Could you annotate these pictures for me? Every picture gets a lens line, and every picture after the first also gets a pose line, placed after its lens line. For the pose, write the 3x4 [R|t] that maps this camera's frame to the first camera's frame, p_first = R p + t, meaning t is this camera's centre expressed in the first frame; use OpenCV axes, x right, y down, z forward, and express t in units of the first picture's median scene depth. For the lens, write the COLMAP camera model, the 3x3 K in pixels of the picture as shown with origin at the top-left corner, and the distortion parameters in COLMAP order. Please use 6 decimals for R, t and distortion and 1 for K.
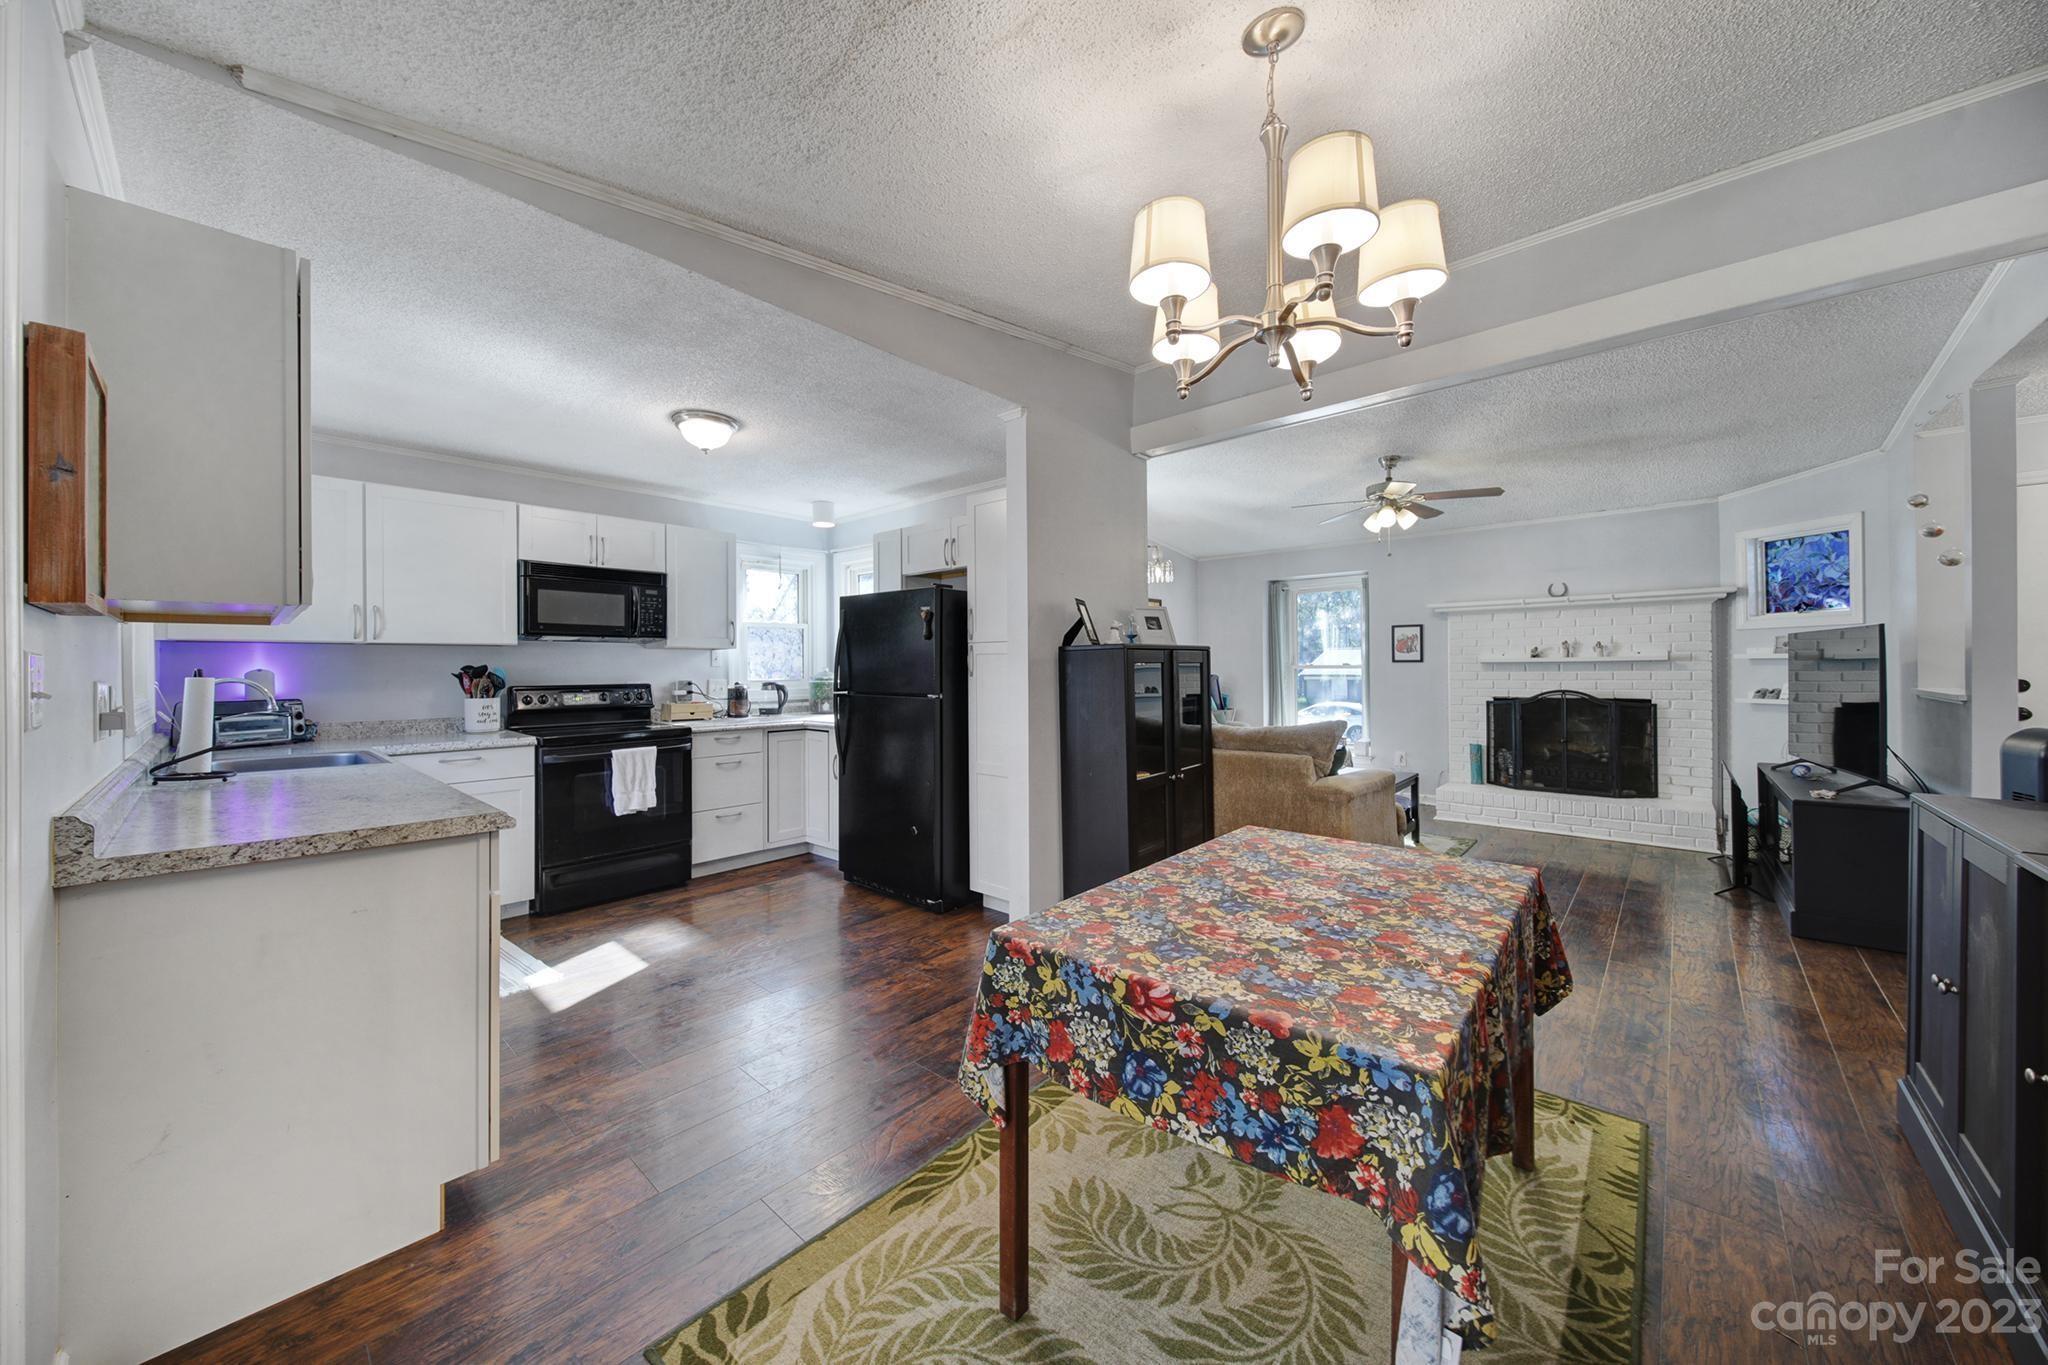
lens RADIAL K [[723.7, 0, 1020.4], [0, 723.7, 668.1], [0, 0, 1]] dist [-0.001657, -0.000333]
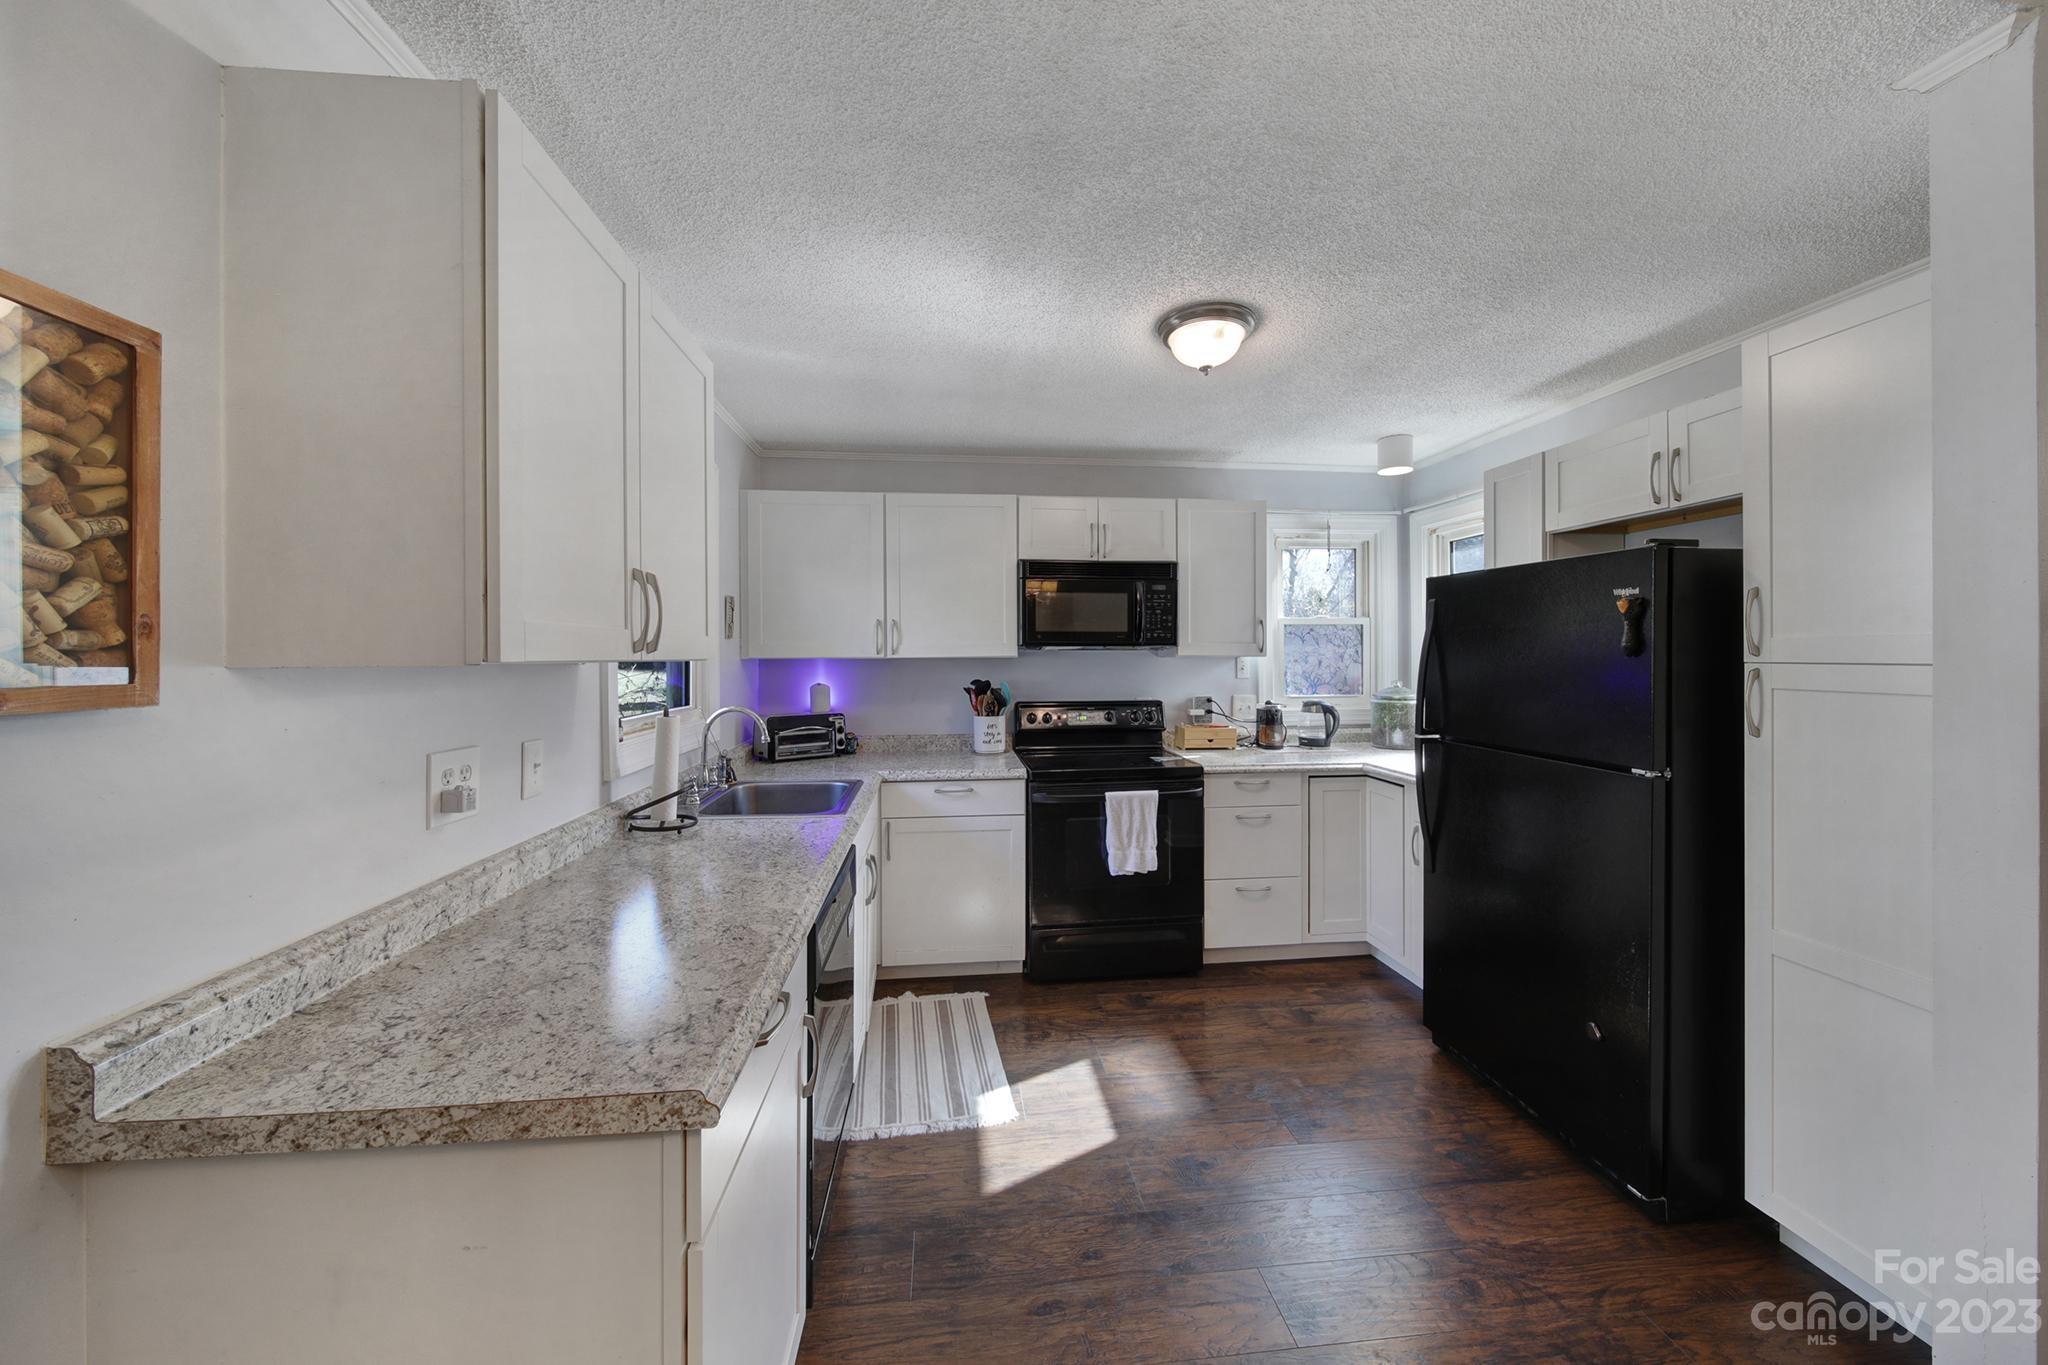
lens RADIAL K [[734.6, 0, 1019.9], [0, 734.6, 652.4], [0, 0, 1]] dist [-0.001027, -0.000117]
pose [[0.746905, 0.002729, -0.664925, -0.098266], [-0.002223, 0.999996, 0.001607, -0.038003], [0.664927, 0.000277, 0.746908, 0.325323]]
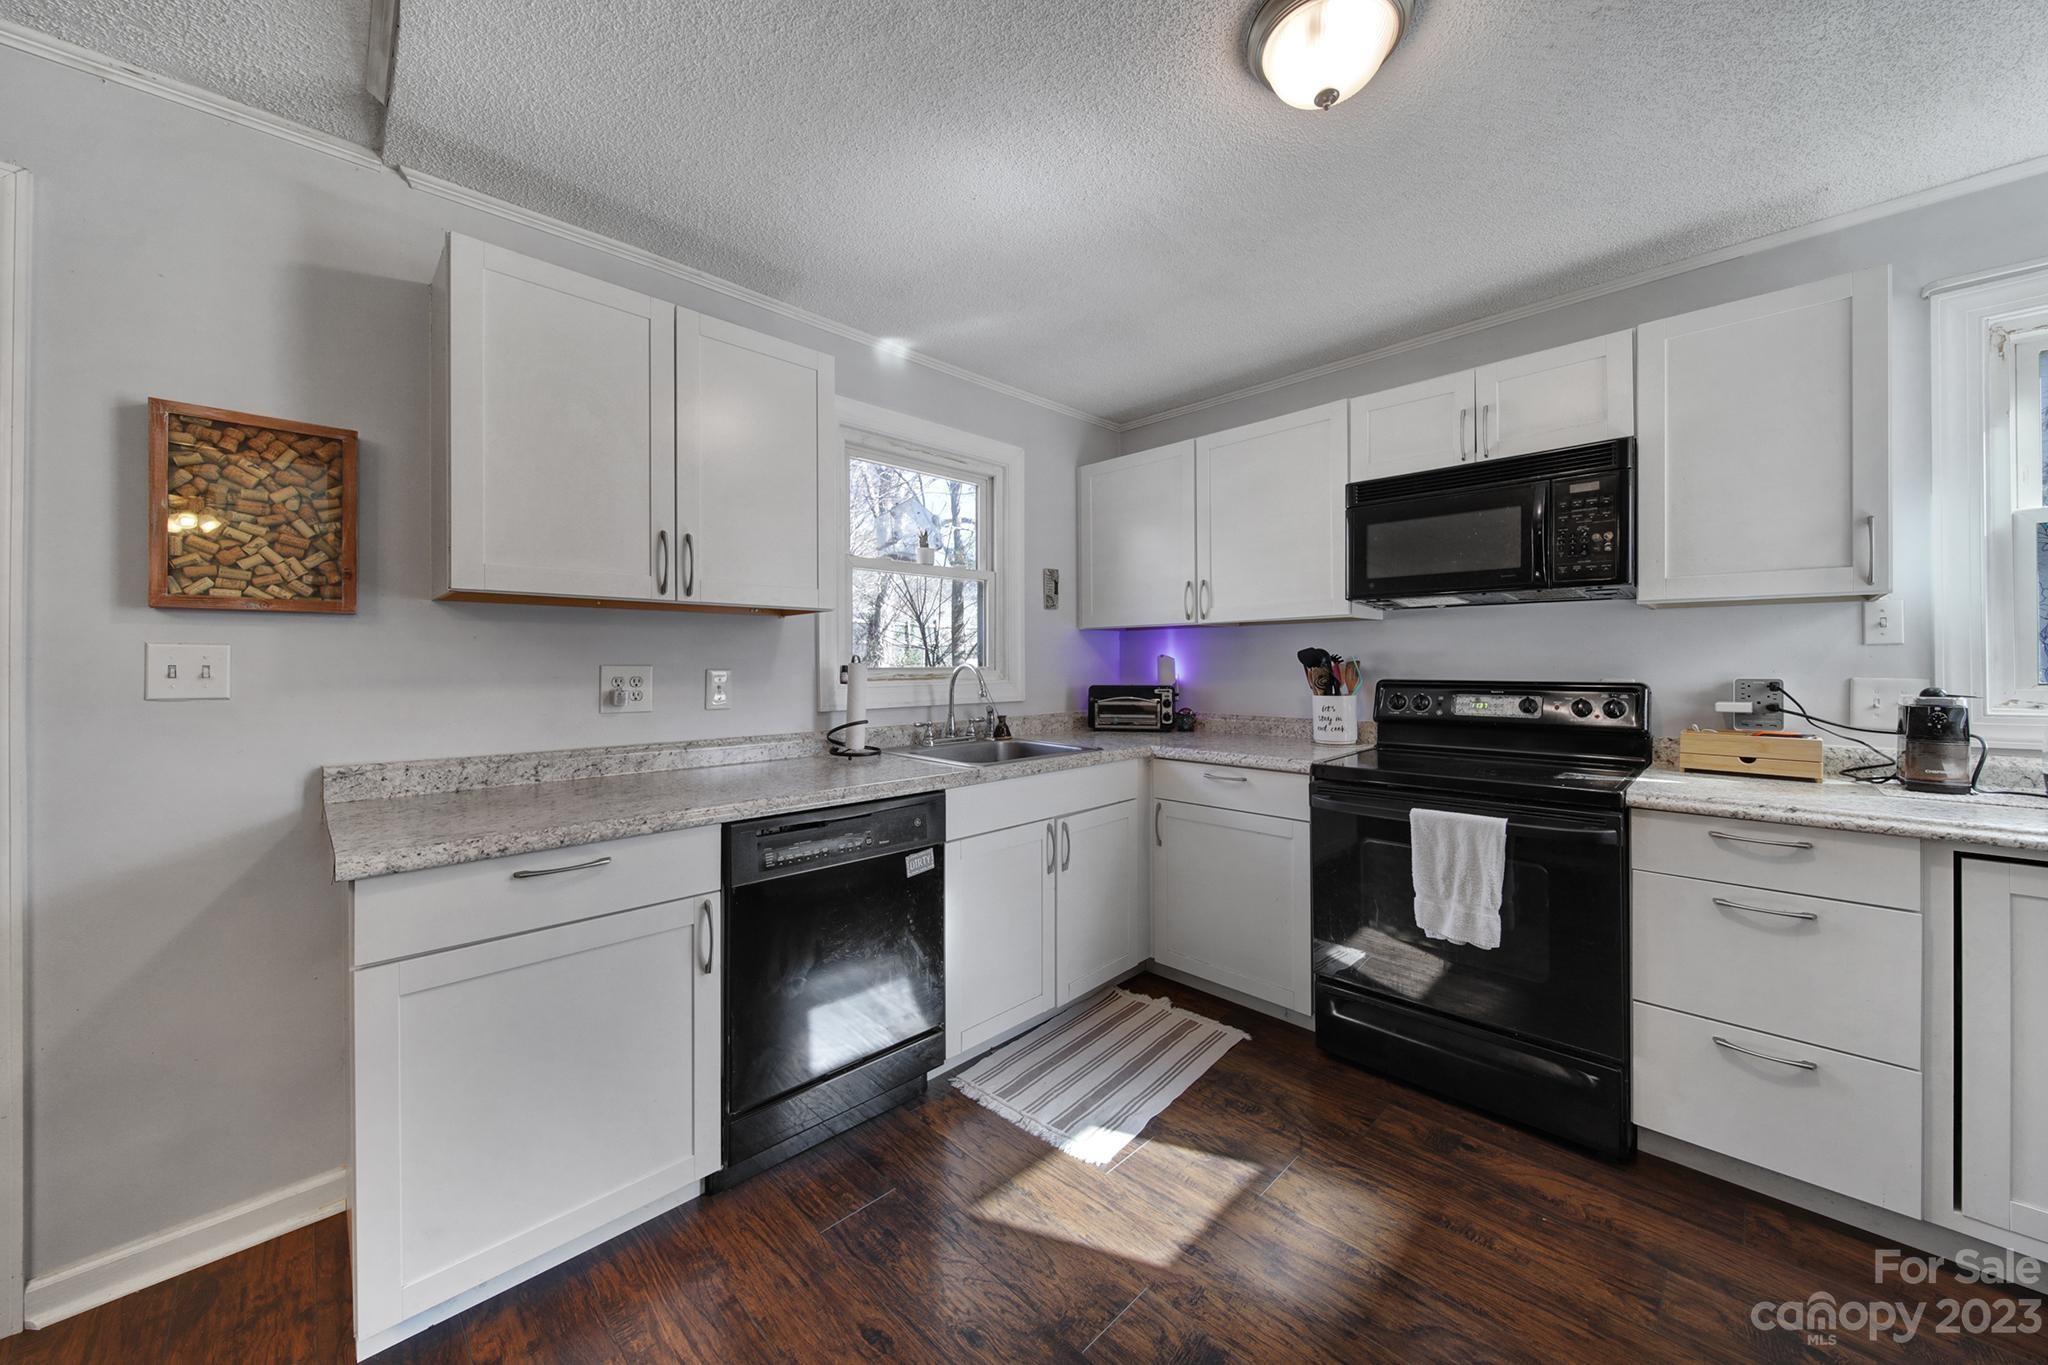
lens RADIAL K [[732.6, 0, 1023.0], [0, 732.6, 661.1], [0, 0, 1]] dist [-0.000947, -0.000146]
pose [[-0.058570, 0.004615, -0.998273, -0.018959], [0.003296, 0.999985, 0.004429, 0.004192], [0.998278, -0.003030, -0.058584, 0.718671]]
